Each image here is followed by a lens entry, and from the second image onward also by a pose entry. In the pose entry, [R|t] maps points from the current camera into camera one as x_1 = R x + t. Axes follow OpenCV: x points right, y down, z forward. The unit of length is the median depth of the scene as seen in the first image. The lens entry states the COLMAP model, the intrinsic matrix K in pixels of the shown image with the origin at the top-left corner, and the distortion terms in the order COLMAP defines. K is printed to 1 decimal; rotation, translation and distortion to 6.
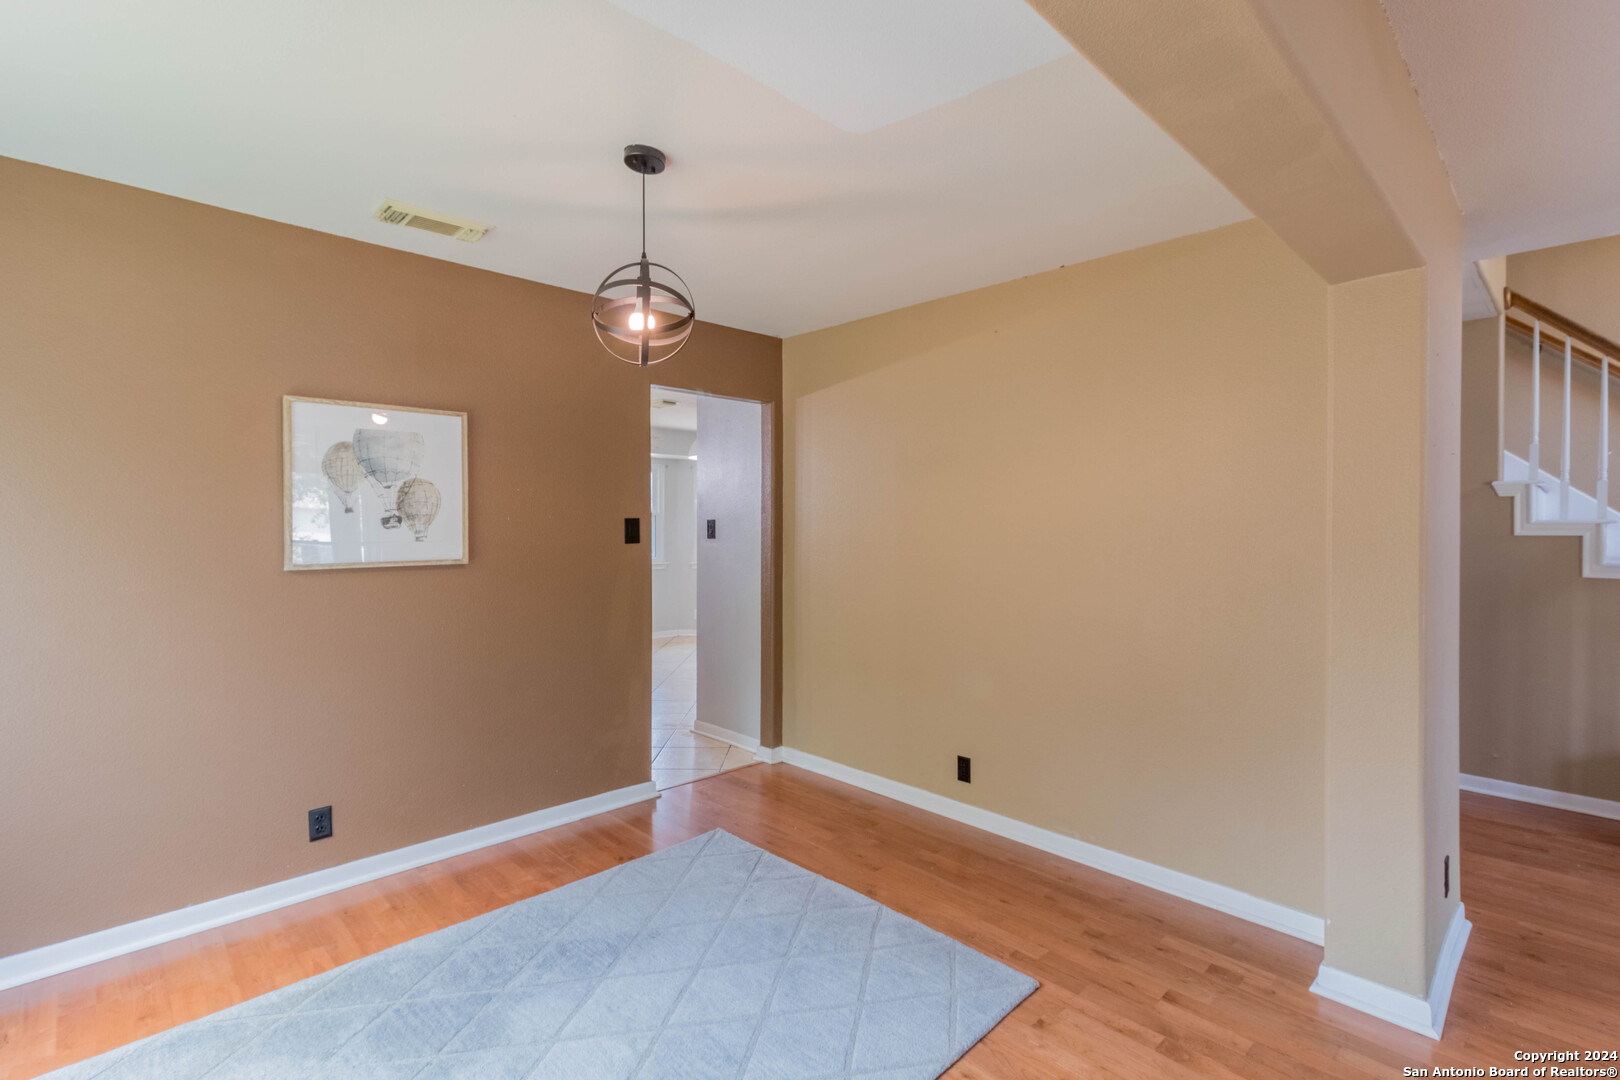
lens RADIAL K [[762.6, 0, 810.9], [0, 762.6, 521.2], [0, 0, 1]] dist [0.001549, 0.000146]
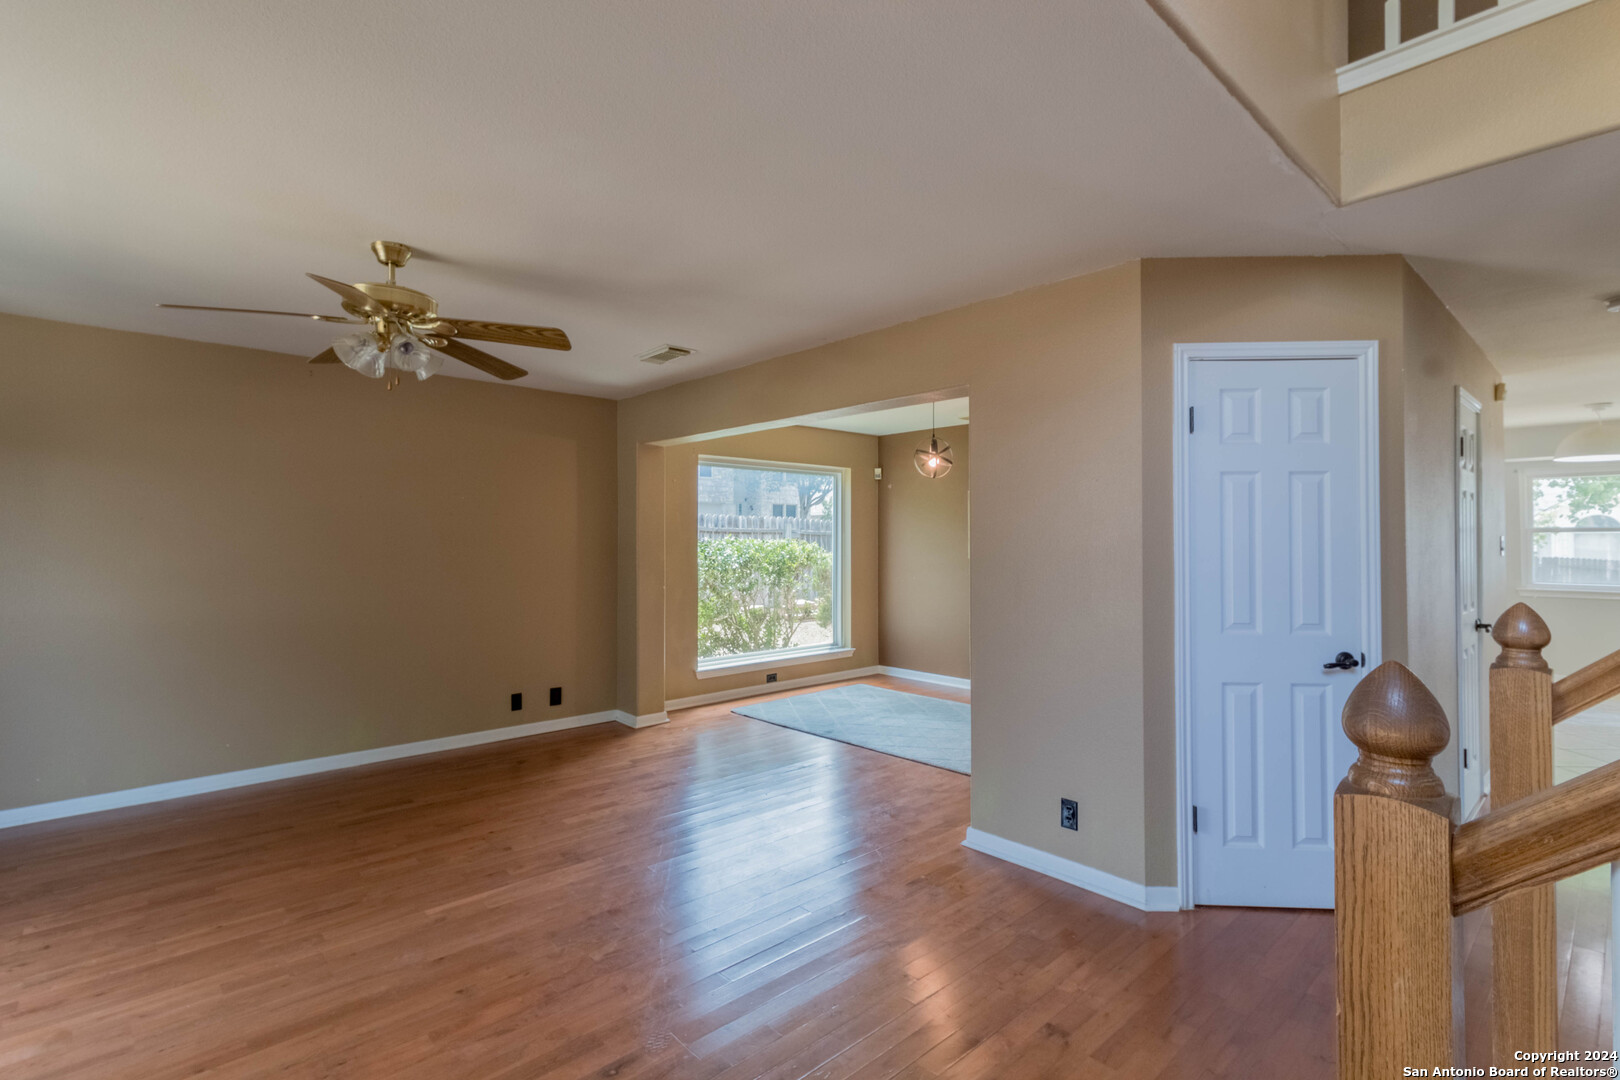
lens RADIAL K [[763.1, 0, 823.3], [0, 763.1, 528.1], [0, 0, 1]] dist [0.002190, 0.000884]
pose [[-0.008537, -0.017086, -0.999818, 1.701918], [0.002760, 0.999850, -0.017110, 0.004332], [0.999960, -0.002906, -0.008488, 0.479665]]
